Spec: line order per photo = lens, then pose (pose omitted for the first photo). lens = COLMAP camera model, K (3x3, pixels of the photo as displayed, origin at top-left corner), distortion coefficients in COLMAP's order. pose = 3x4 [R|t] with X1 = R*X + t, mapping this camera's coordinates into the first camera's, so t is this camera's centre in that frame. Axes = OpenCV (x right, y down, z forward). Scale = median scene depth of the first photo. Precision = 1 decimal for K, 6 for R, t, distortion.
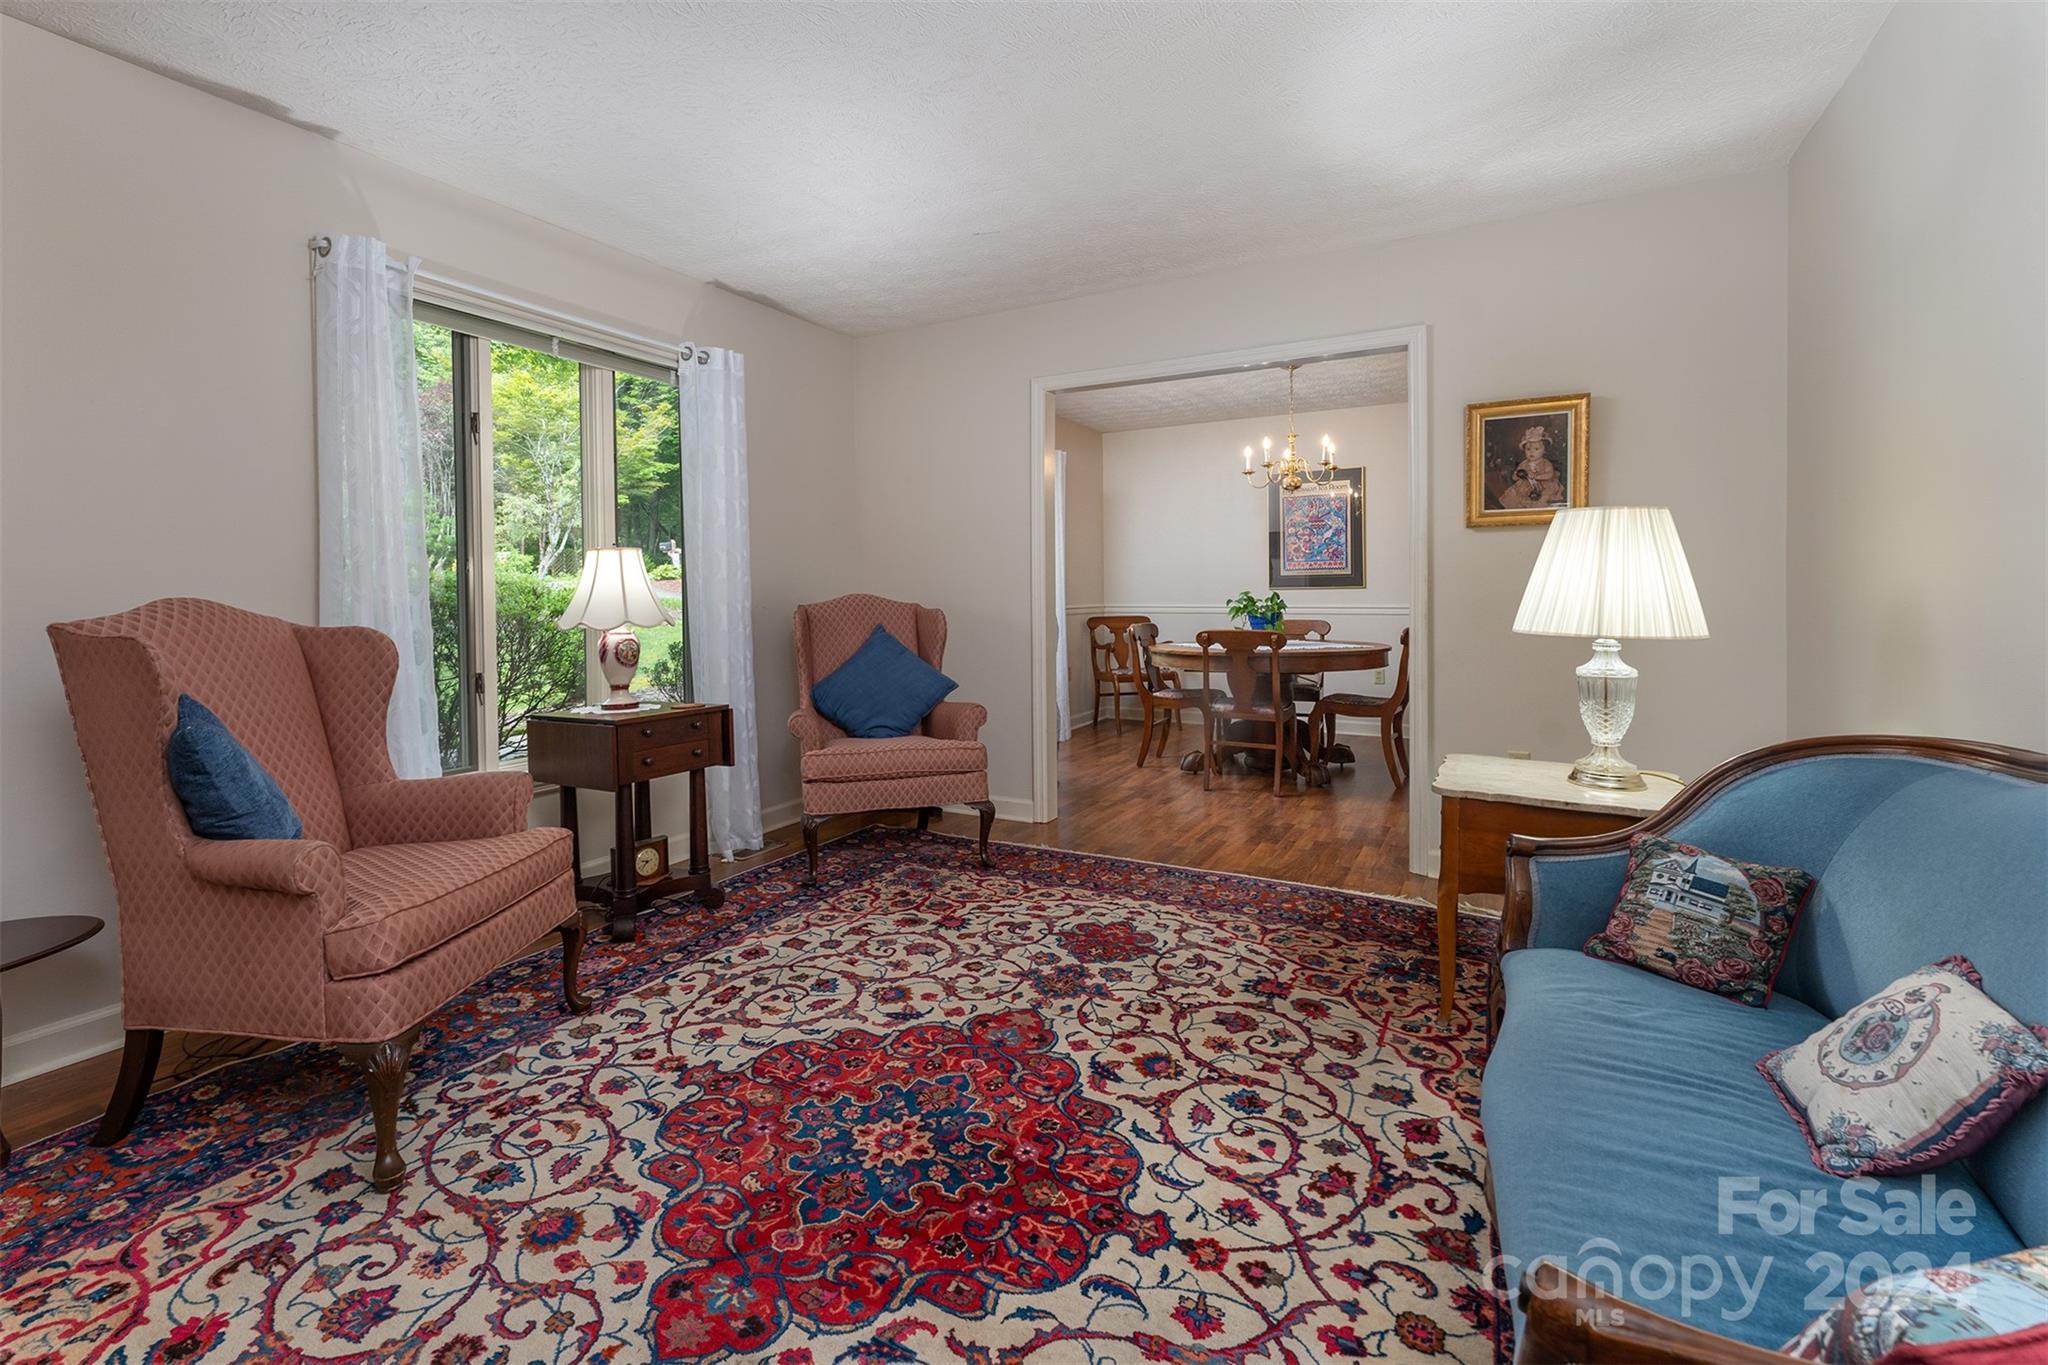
lens RADIAL K [[918.2, 0, 935.6], [0, 918.2, 597.7], [0, 0, 1]] dist [0.000766, -0.000060]
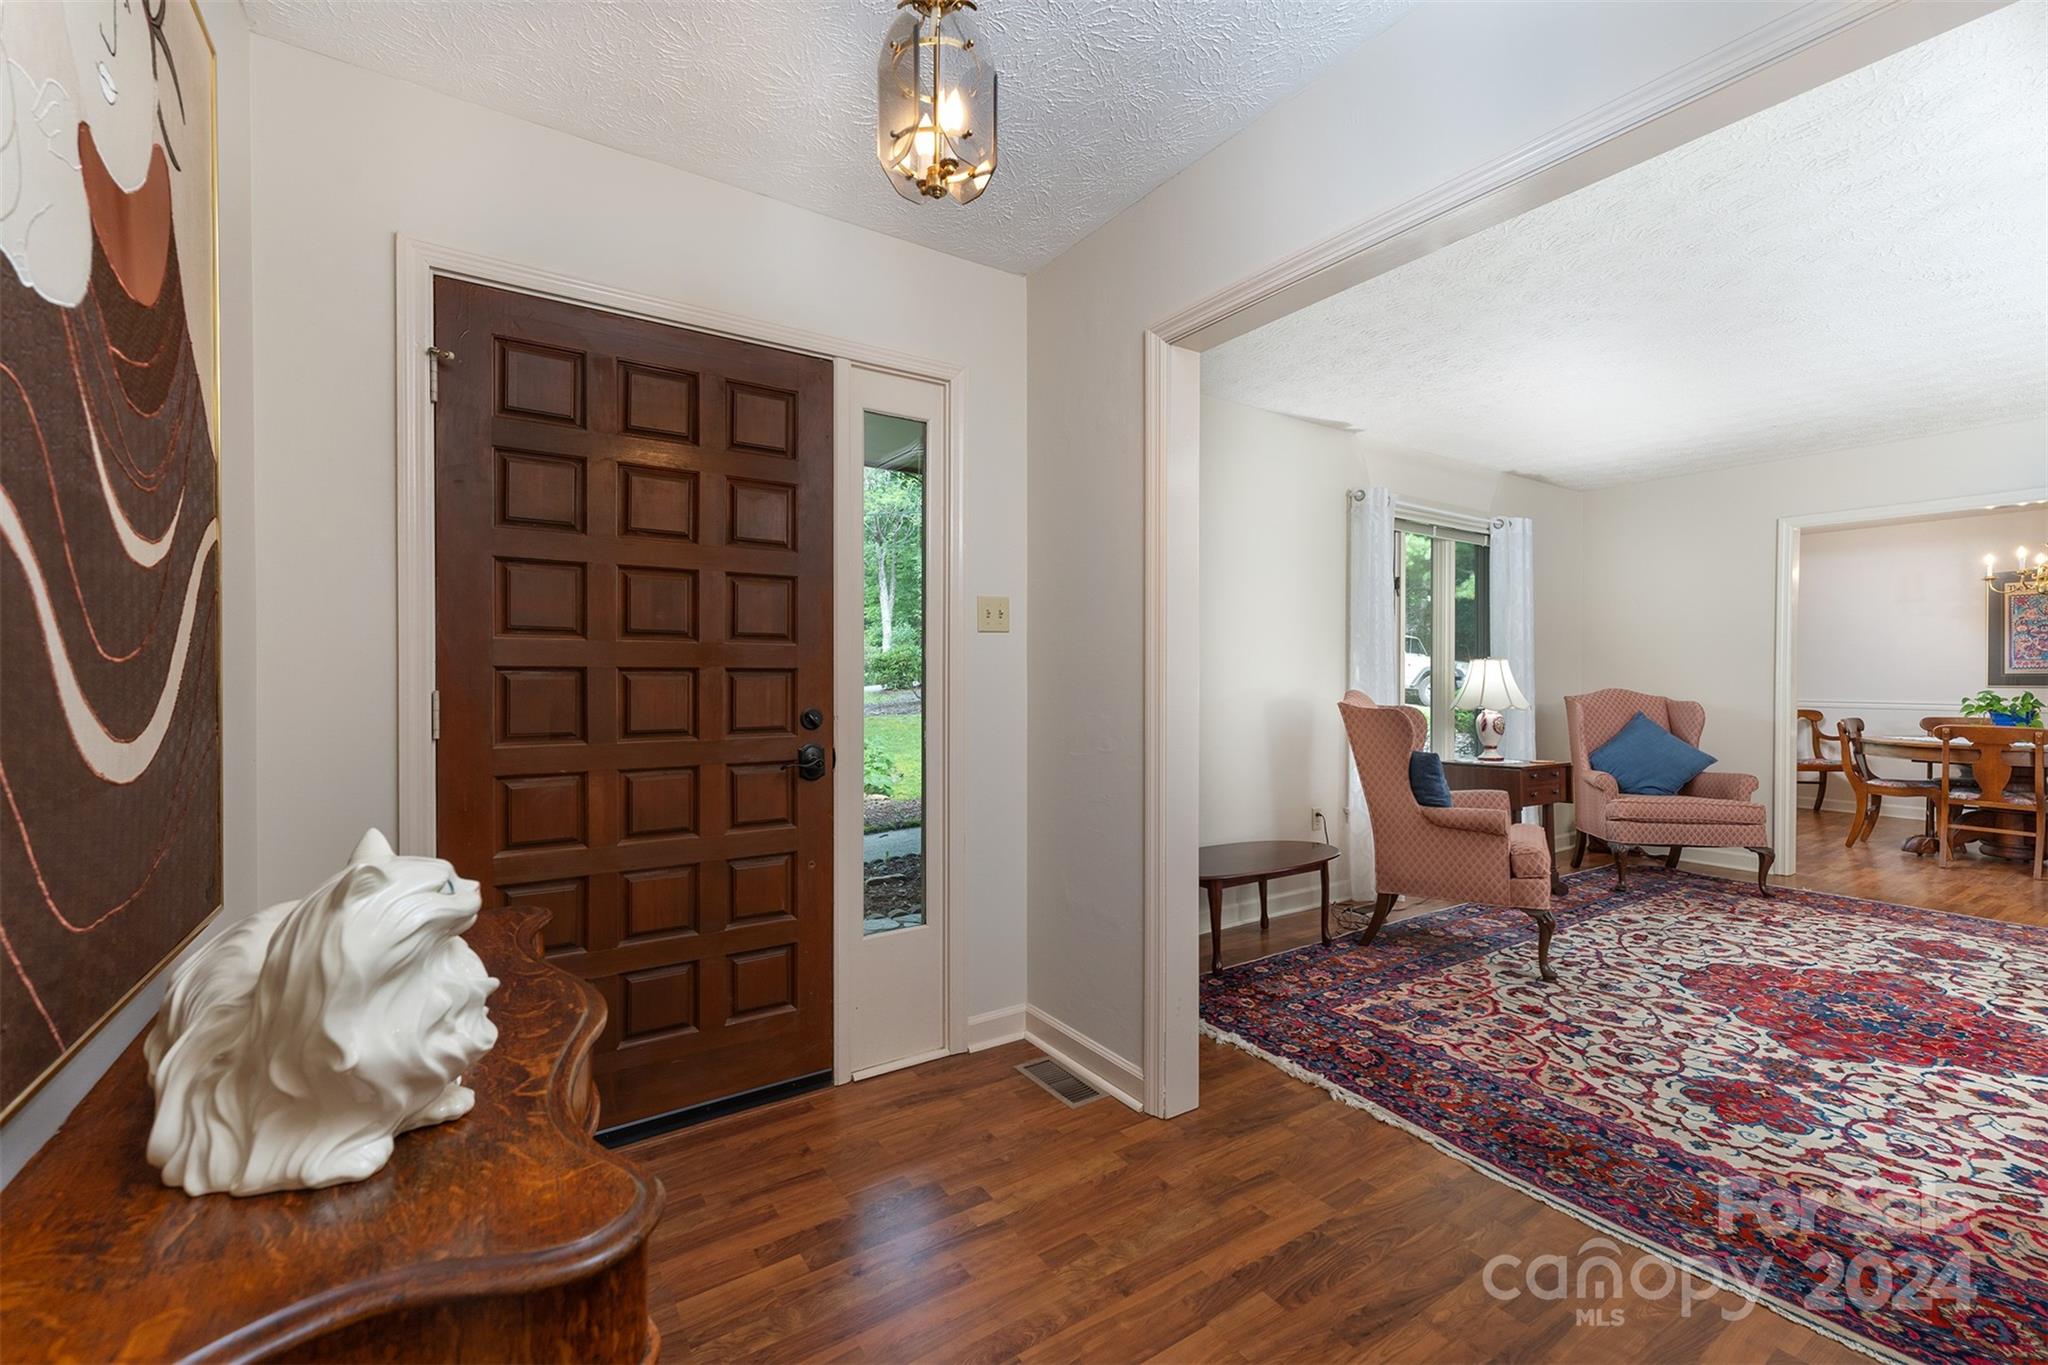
lens RADIAL K [[826.8, 0, 1024.1], [0, 826.8, 672.8], [0, 0, 1]] dist [0.001712, -0.000201]
pose [[0.903575, 0.011211, -0.428282, -0.610495], [-0.014627, 0.999882, -0.004685, -0.014824], [0.428179, 0.010497, 0.903633, -0.827722]]
